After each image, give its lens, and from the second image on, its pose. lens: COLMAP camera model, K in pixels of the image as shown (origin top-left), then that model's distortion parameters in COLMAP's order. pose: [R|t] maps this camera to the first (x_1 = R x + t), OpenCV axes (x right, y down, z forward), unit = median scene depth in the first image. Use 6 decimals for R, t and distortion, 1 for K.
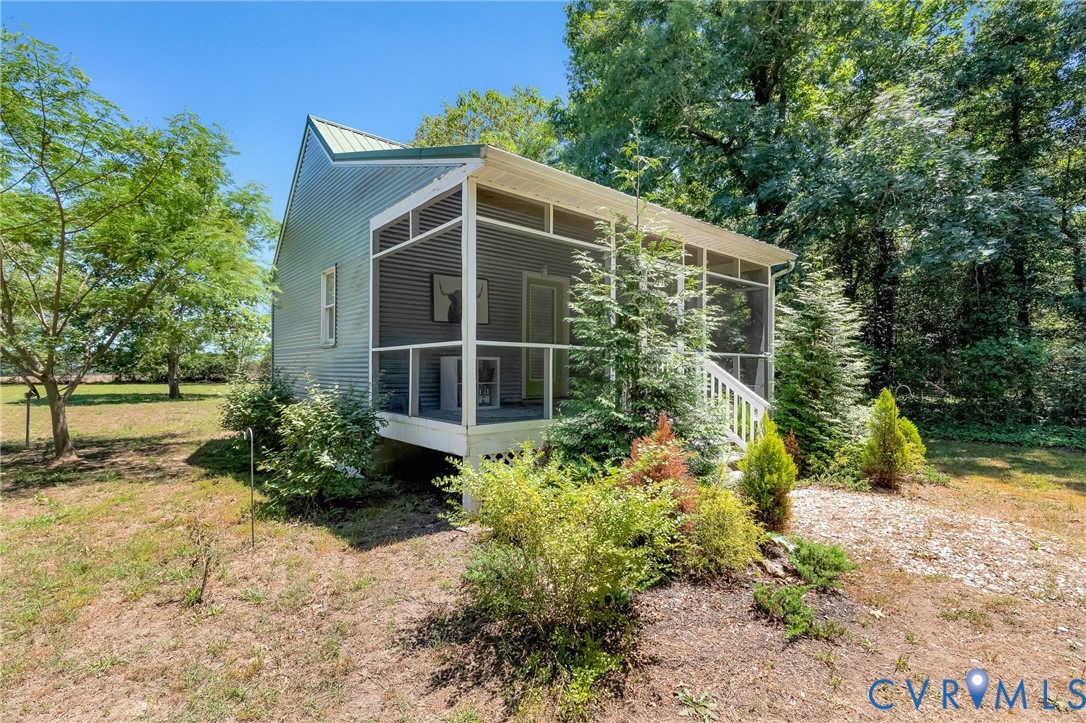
lens RADIAL K [[506.3, 0, 537.0], [0, 506.3, 358.2], [0, 0, 1]] dist [0.015769, -0.001534]
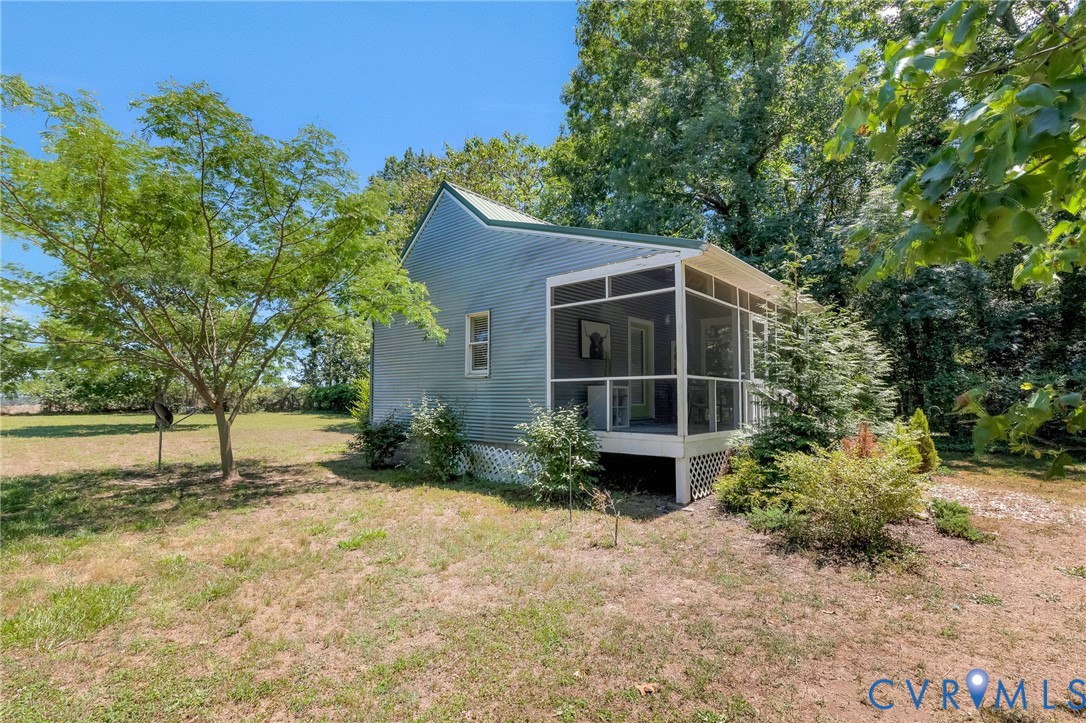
lens RADIAL K [[506.3, 0, 552.8], [0, 506.3, 362.4], [0, 0, 1]] dist [0.015769, -0.001534]
pose [[0.988330, 0.007537, 0.152144, -0.483540], [-0.000399, 0.998900, -0.046894, -0.002533], [-0.152330, 0.046286, 0.987245, -0.231977]]
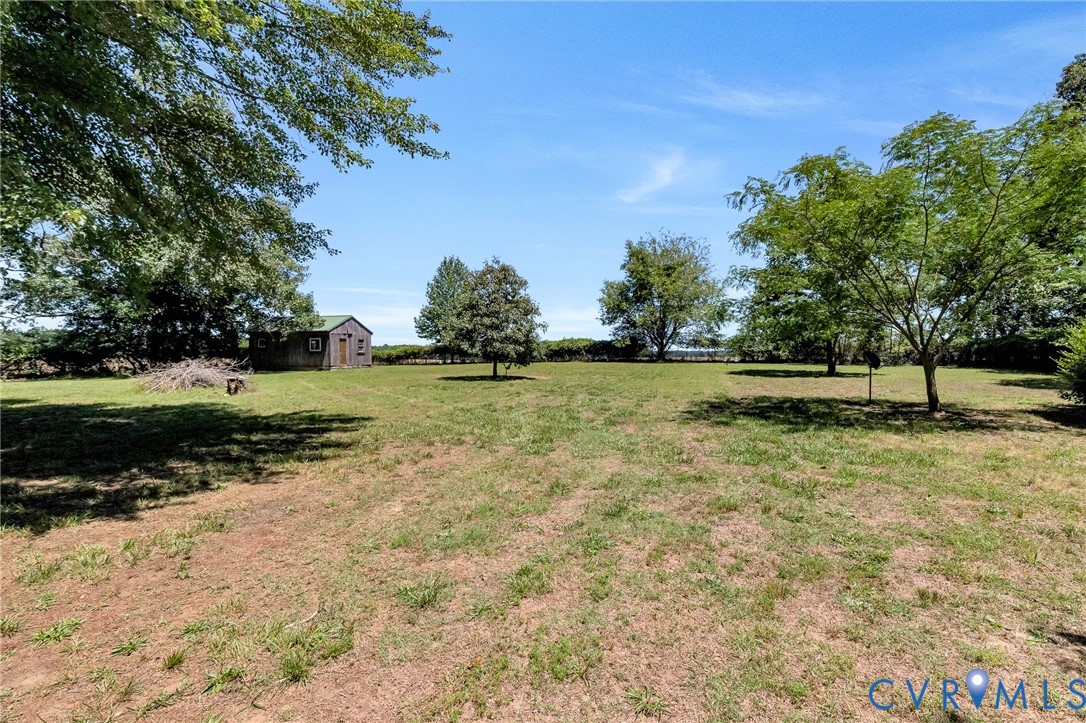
lens RADIAL K [[506.3, 0, 547.3], [0, 506.3, 358.3], [0, 0, 1]] dist [0.015769, -0.001534]
pose [[0.572198, 0.007388, -0.820082, -0.484813], [0.019848, 0.999542, 0.022853, 0.002542], [0.819875, -0.029354, 0.571789, -0.689066]]
